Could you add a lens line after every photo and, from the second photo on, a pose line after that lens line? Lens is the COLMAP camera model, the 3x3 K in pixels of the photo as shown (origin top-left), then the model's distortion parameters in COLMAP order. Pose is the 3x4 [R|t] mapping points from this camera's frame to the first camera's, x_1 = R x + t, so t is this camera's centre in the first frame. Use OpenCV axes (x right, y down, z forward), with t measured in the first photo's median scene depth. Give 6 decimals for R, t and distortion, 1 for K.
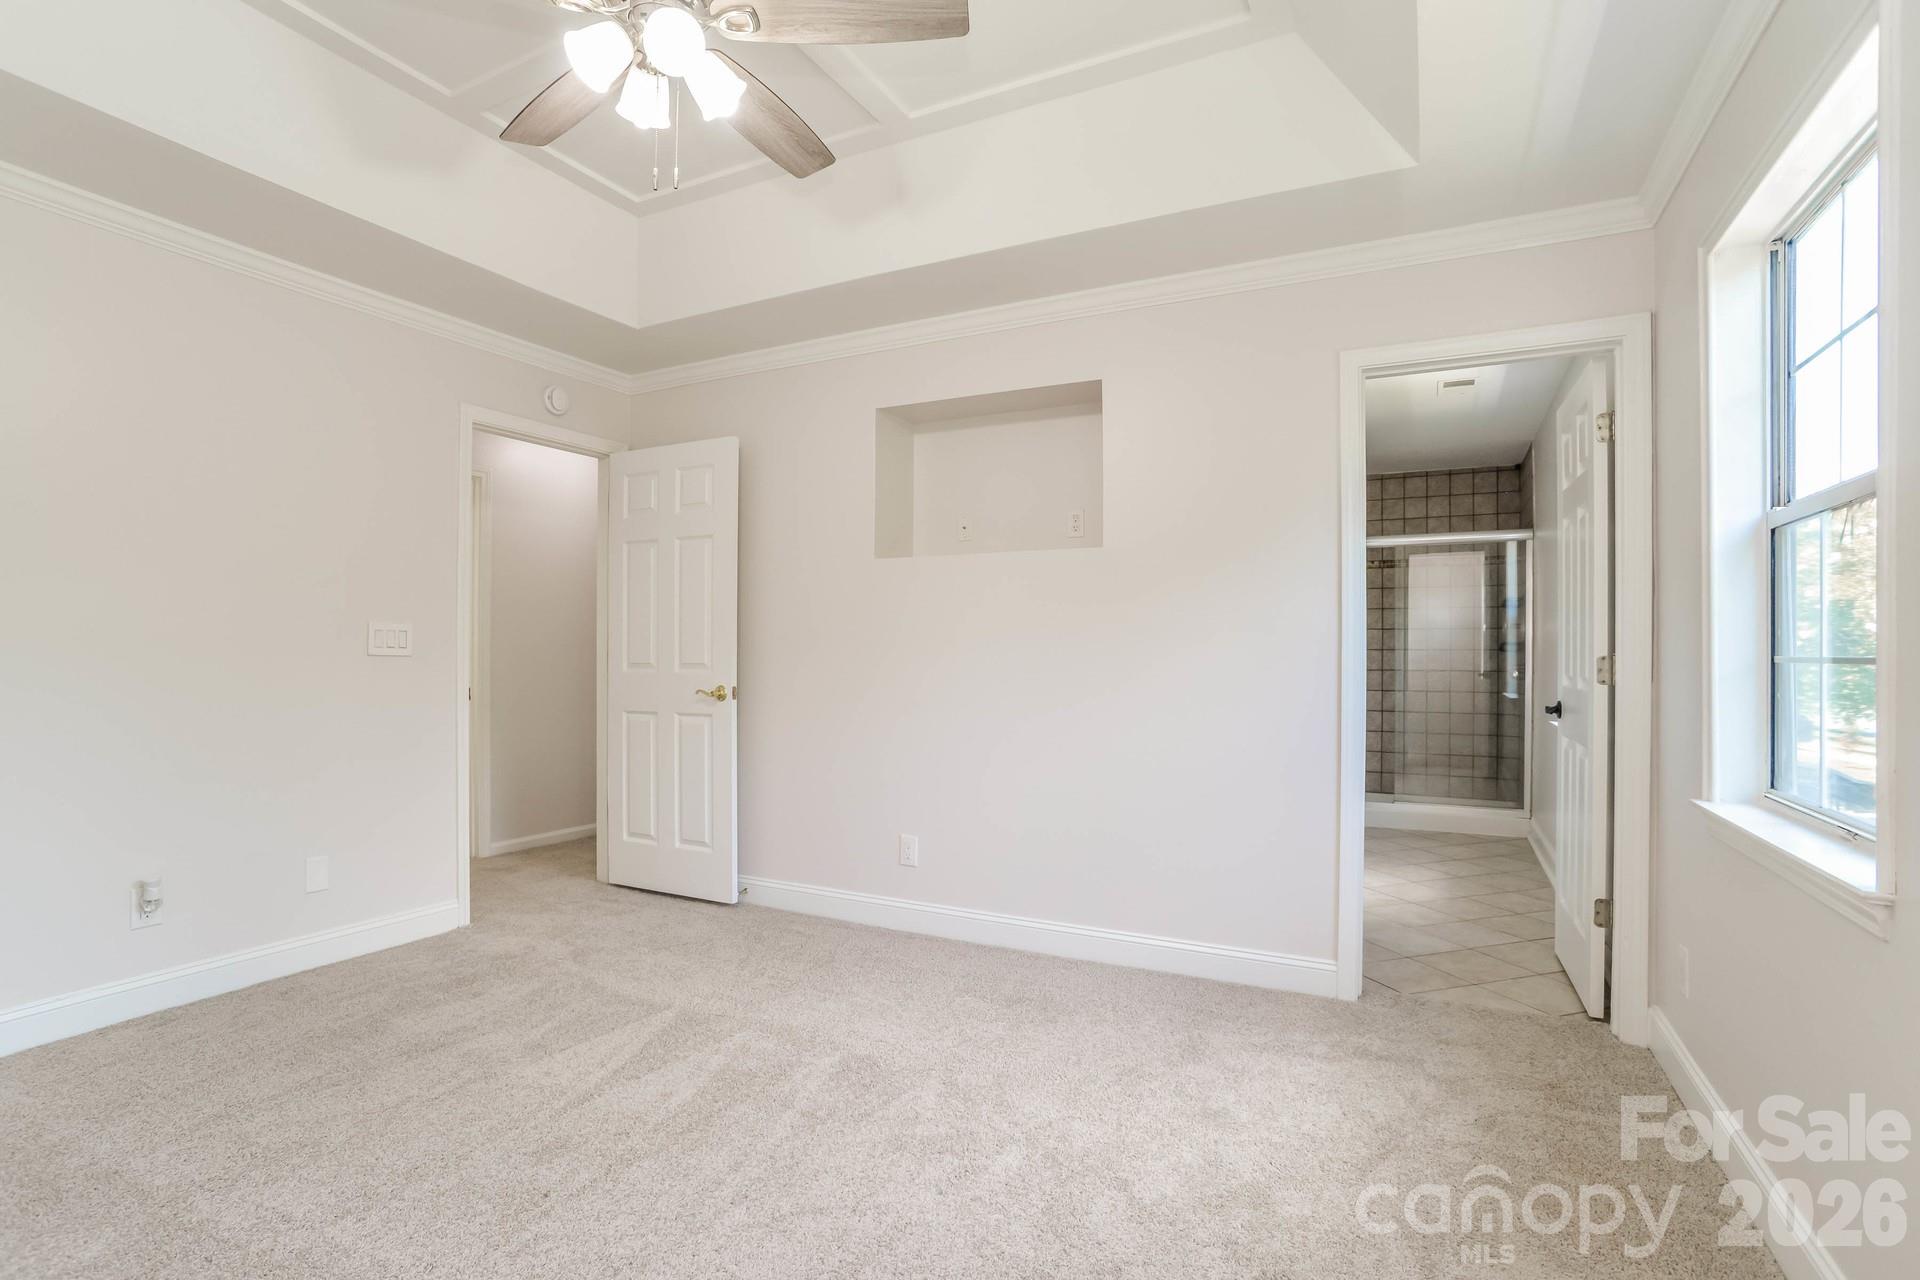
lens RADIAL K [[919.0, 0, 956.3], [0, 919.0, 659.4], [0, 0, 1]] dist [-0.044749, 0.000636]
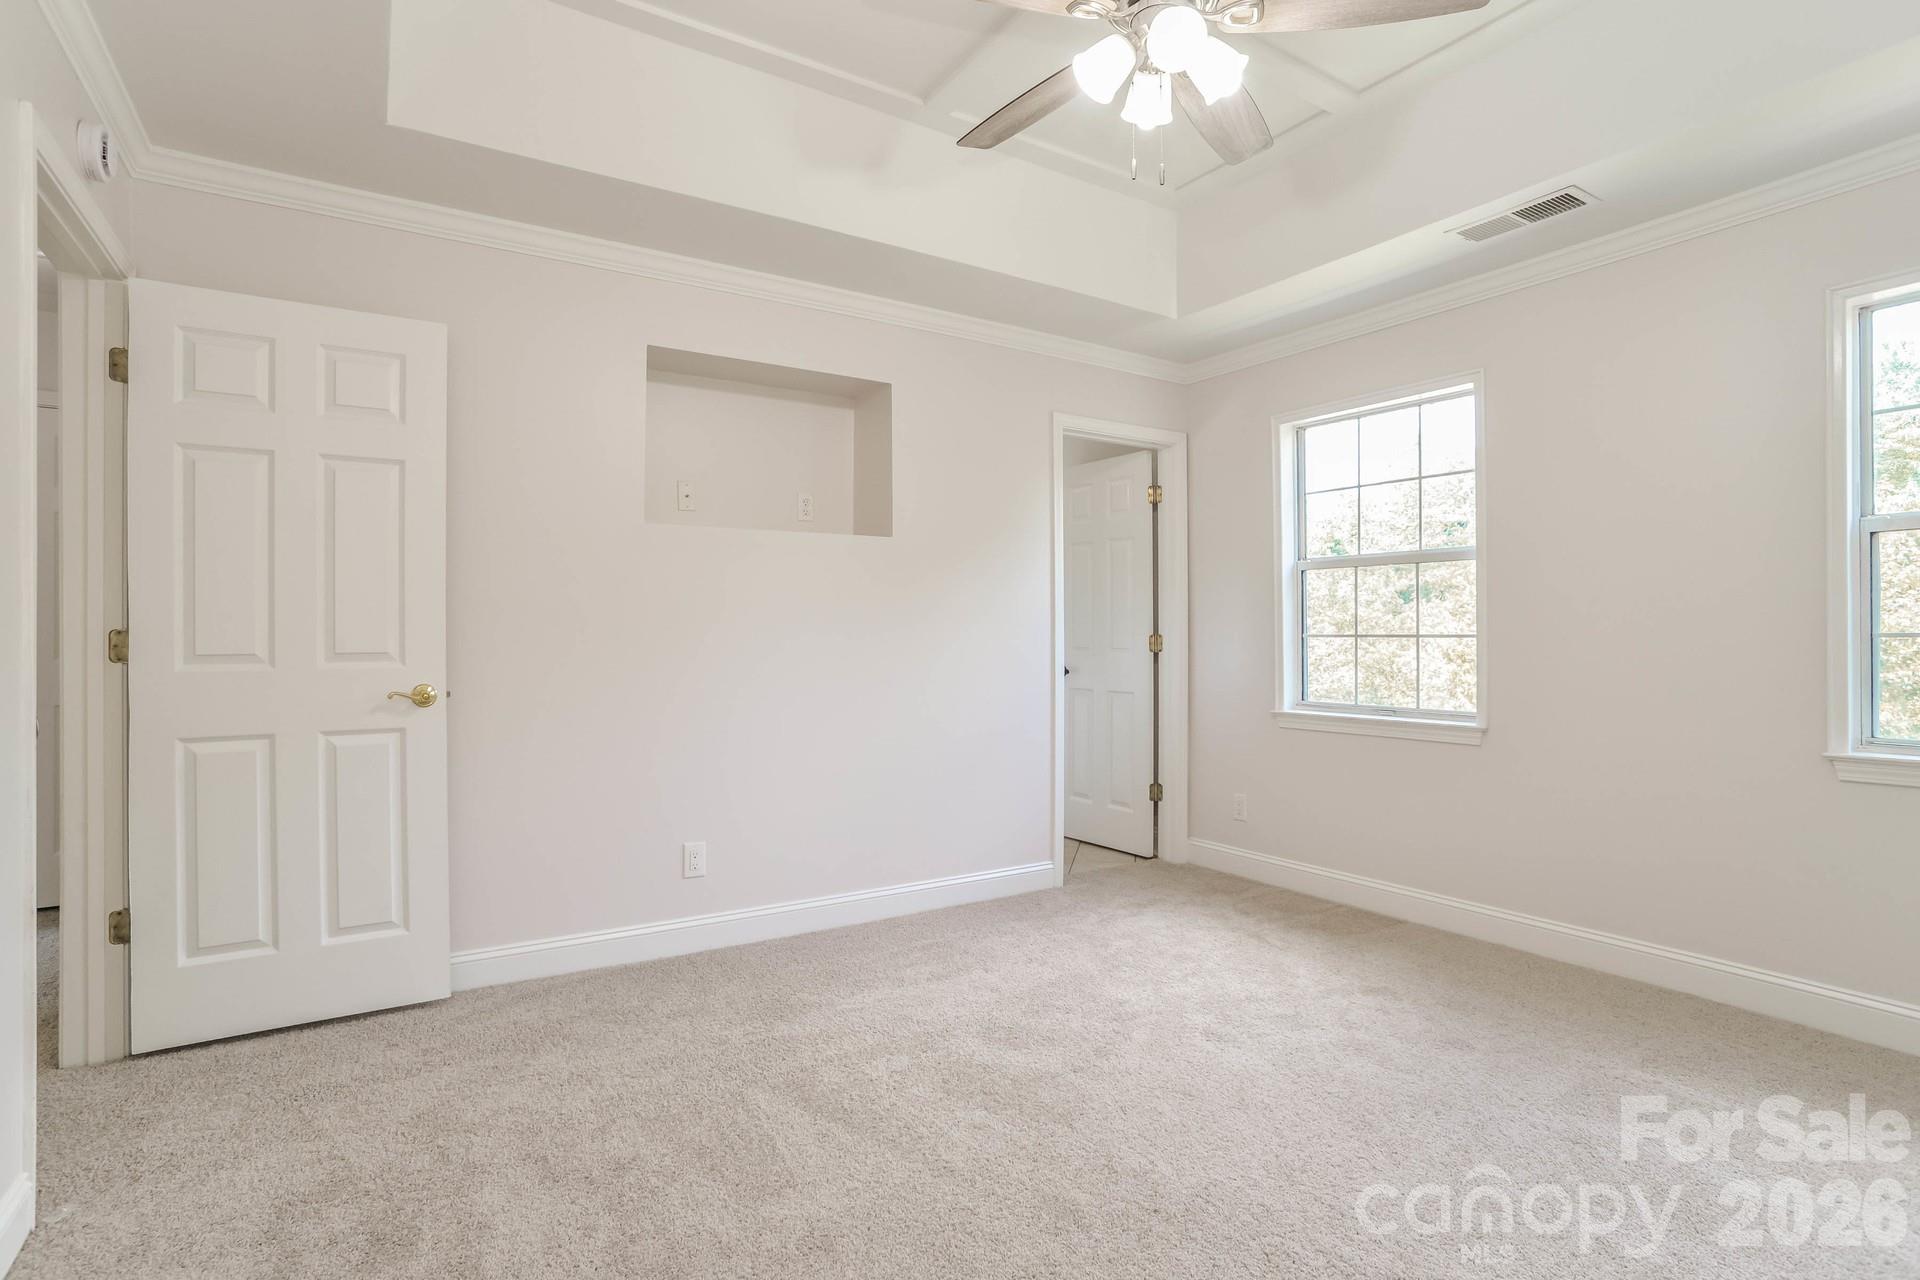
lens RADIAL K [[921.7, 0, 959.0], [0, 921.7, 631.4], [0, 0, 1]] dist [-0.048815, 0.021415]
pose [[0.517442, -0.002468, 0.855715, -0.728716], [0.010427, 0.999940, -0.003421, -0.004915], [-0.855655, 0.010693, 0.517436, 0.357246]]
